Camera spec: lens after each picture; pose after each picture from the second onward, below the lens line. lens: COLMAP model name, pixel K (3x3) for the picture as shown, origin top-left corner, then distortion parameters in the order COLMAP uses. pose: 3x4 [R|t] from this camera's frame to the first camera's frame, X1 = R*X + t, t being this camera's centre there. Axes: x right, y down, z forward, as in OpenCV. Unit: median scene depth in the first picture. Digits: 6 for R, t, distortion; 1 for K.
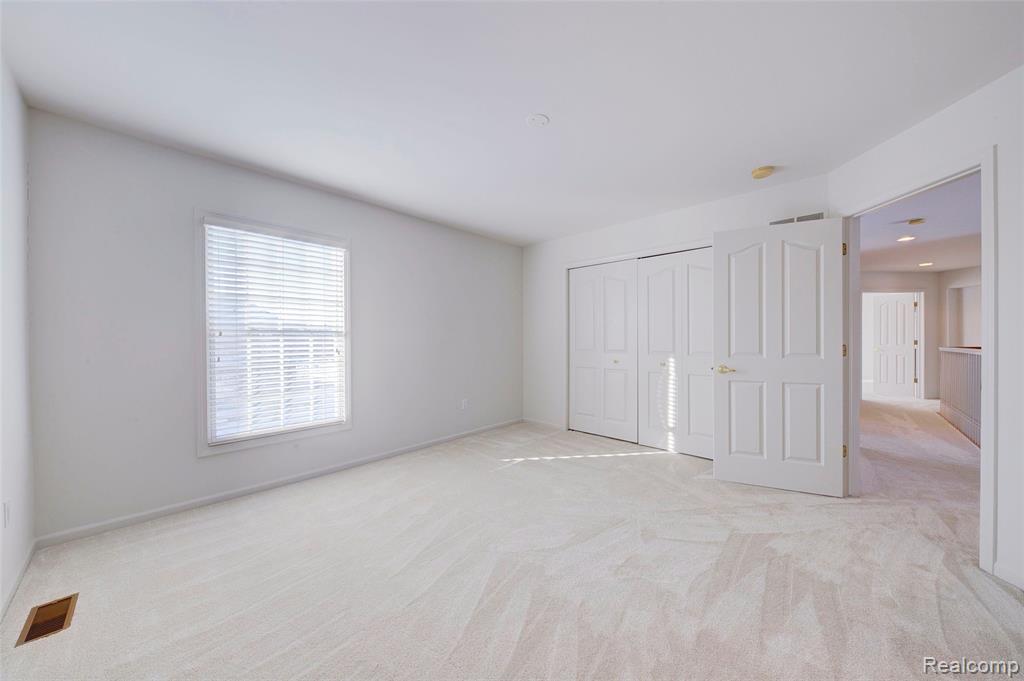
lens RADIAL K [[351.1, 0, 514.3], [0, 351.1, 342.7], [0, 0, 1]] dist [-0.000598, -0.000376]
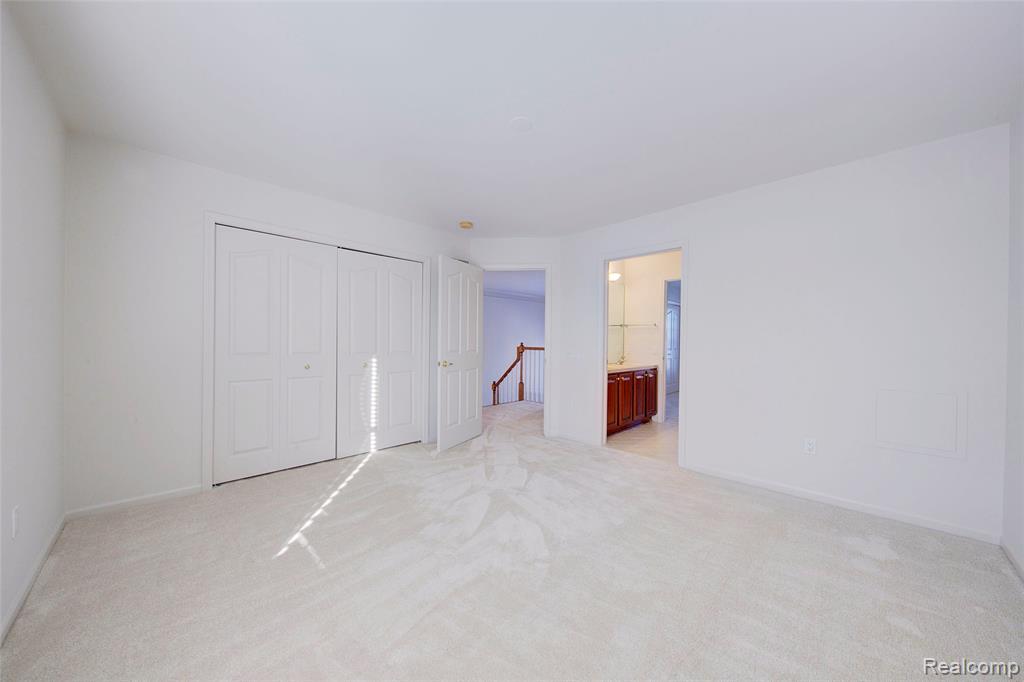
lens RADIAL K [[351.1, 0, 514.3], [0, 351.1, 343.2], [0, 0, 1]] dist [-0.000598, -0.000376]
pose [[0.032097, -0.008064, 0.999452, -0.541139], [0.000591, 0.999967, 0.008049, -0.007389], [-0.999485, 0.000332, 0.032101, 0.564567]]
